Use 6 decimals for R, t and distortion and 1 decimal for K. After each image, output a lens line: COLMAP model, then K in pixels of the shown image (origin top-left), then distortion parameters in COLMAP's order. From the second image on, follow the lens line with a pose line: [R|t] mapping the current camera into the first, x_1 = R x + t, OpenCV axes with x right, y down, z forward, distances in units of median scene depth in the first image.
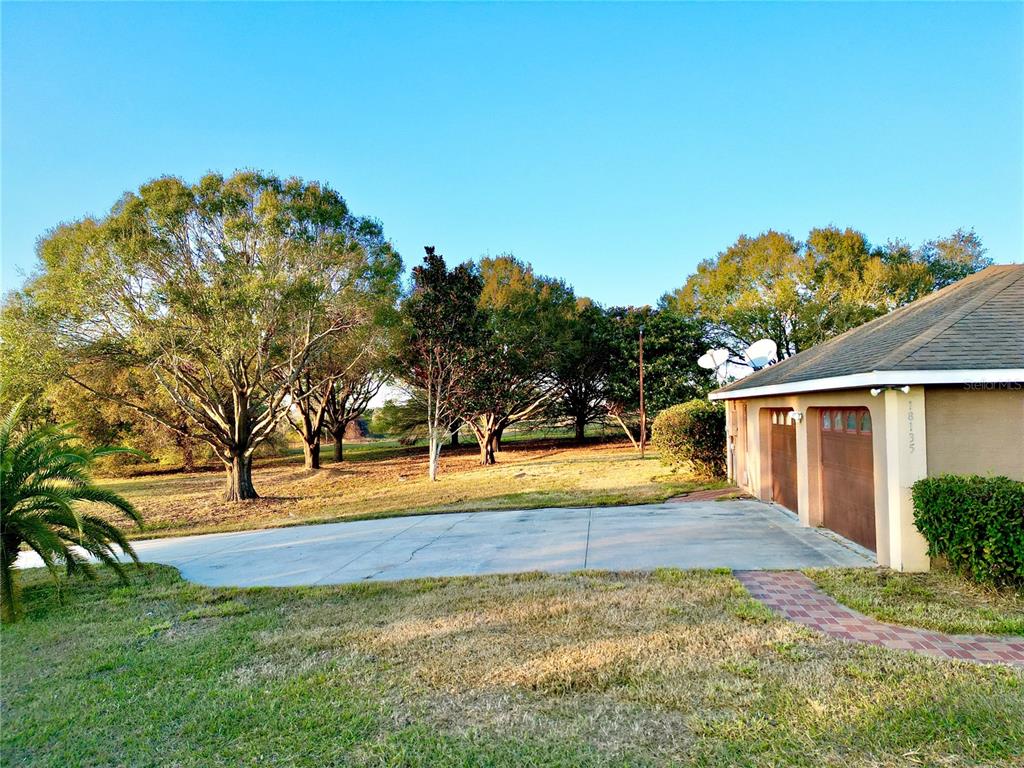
lens RADIAL K [[729.5, 0, 512.0], [0, 729.5, 384.0], [0, 0, 1]] dist [0.104620, -0.108152]
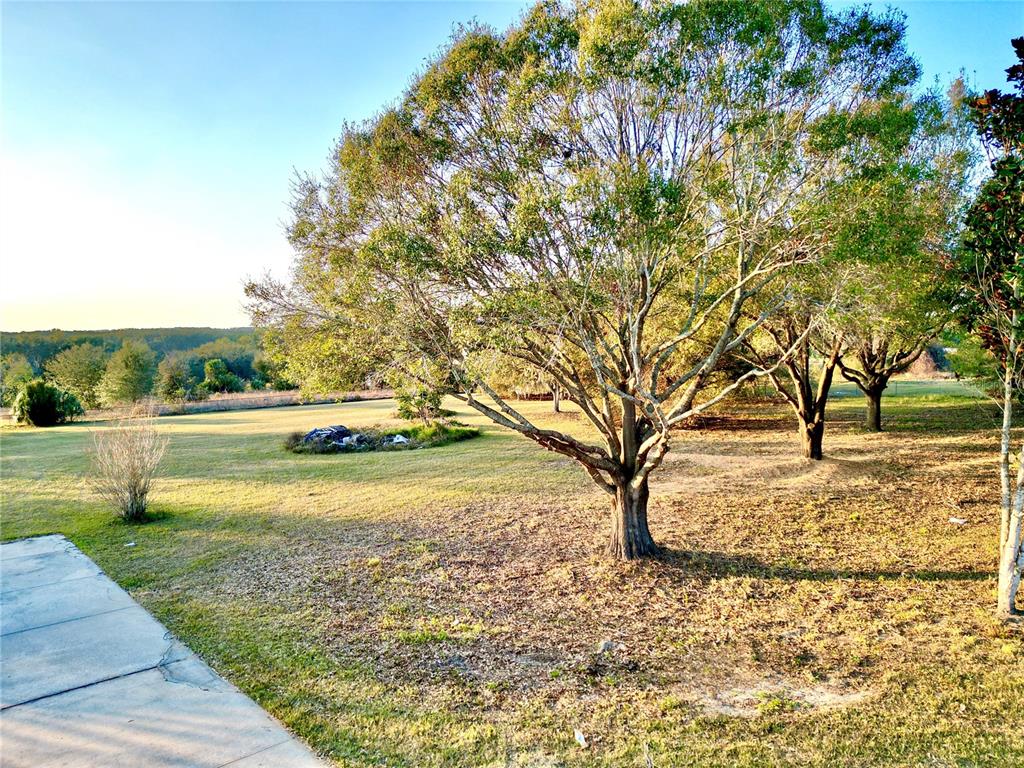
lens RADIAL K [[729.5, 0, 512.0], [0, 729.5, 384.0], [0, 0, 1]] dist [0.104620, -0.108152]
pose [[0.743053, 0.054527, -0.667007, -0.039028], [0.025299, 0.993674, 0.109415, -0.054554], [0.668754, -0.098176, 0.736973, 0.499897]]
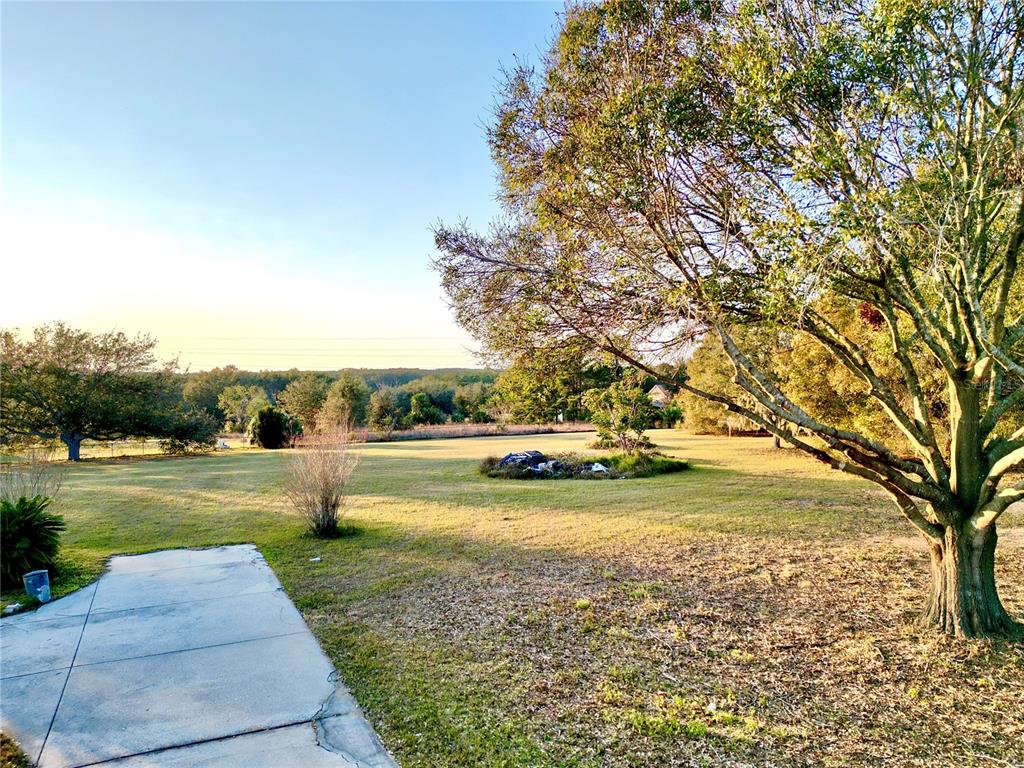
lens RADIAL K [[729.5, 0, 512.0], [0, 729.5, 384.0], [0, 0, 1]] dist [0.104620, -0.108152]
pose [[0.546978, 0.023122, -0.836827, -0.160232], [0.029335, 0.998475, 0.046763, -0.006973], [0.836633, -0.050126, 0.545466, 0.571595]]
